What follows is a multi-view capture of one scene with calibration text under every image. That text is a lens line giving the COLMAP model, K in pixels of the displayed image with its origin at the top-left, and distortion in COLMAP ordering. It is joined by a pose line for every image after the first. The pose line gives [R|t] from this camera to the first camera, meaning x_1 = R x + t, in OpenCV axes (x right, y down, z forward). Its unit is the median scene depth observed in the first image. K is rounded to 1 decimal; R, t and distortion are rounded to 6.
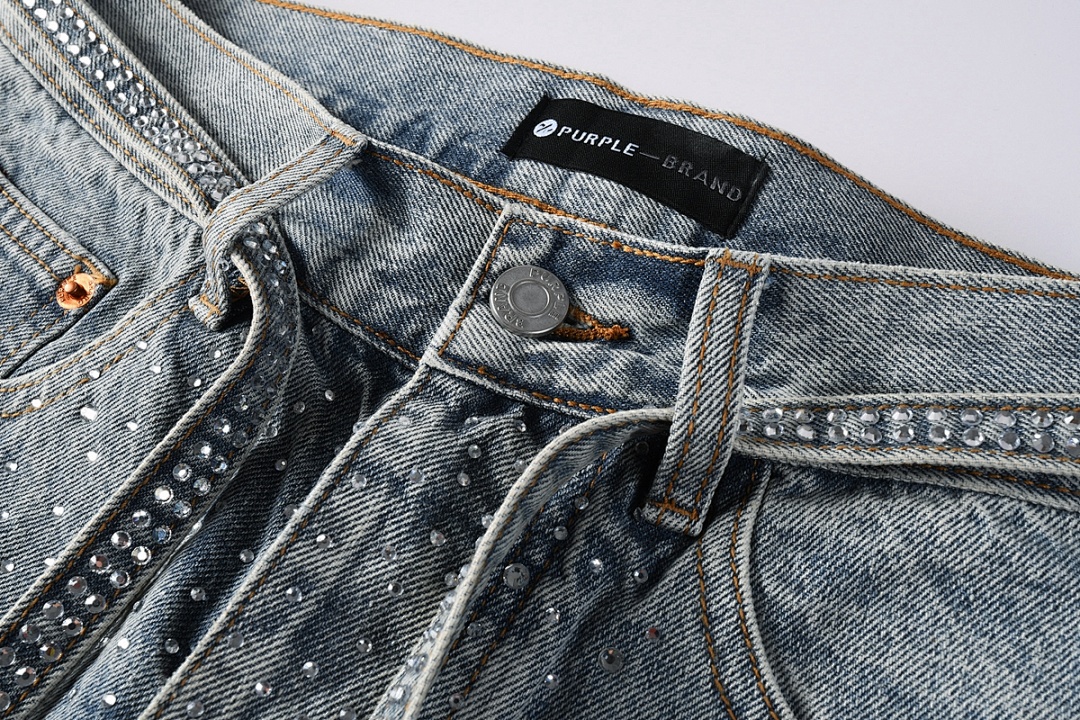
lens RADIAL K [[1202.2, 0, 540.0], [0, 1202.2, 360.0], [0, 0, 1]] dist [0.013745, 0.004534]
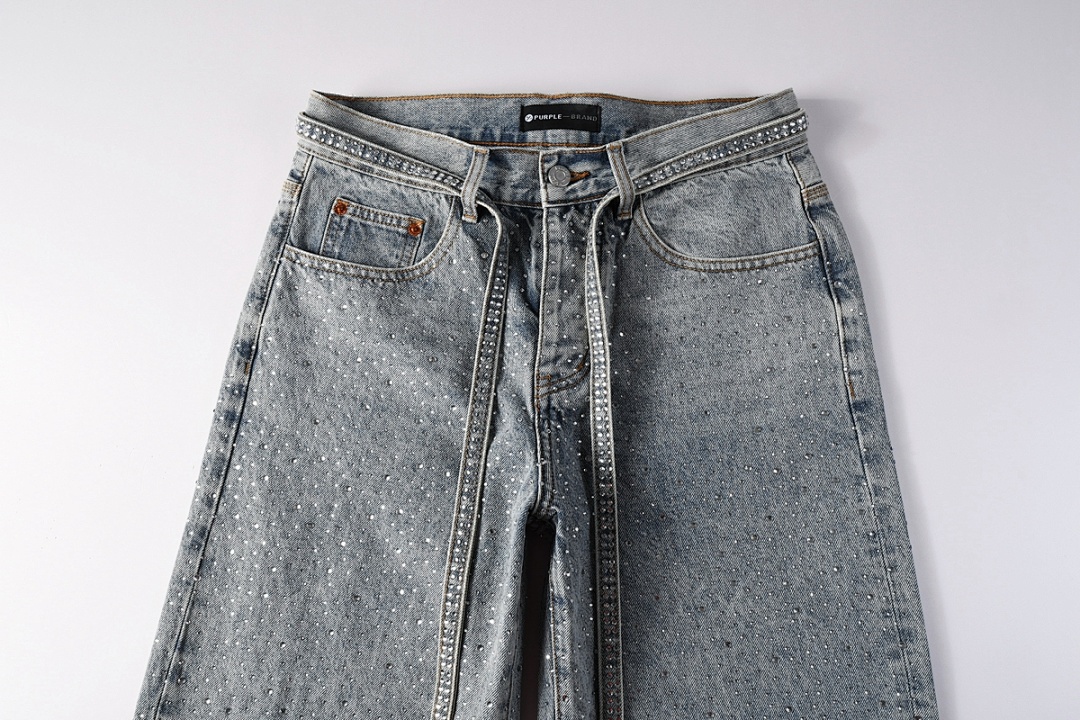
lens RADIAL K [[805.9, 0, 540.0], [0, 805.9, 360.0], [0, 0, 1]] dist [0.001710, 0.000459]
pose [[0.863029, -0.478307, 0.162488, -0.688936], [0.370260, 0.817767, 0.440641, -0.661303], [-0.343639, -0.320124, 0.882855, -1.214380]]
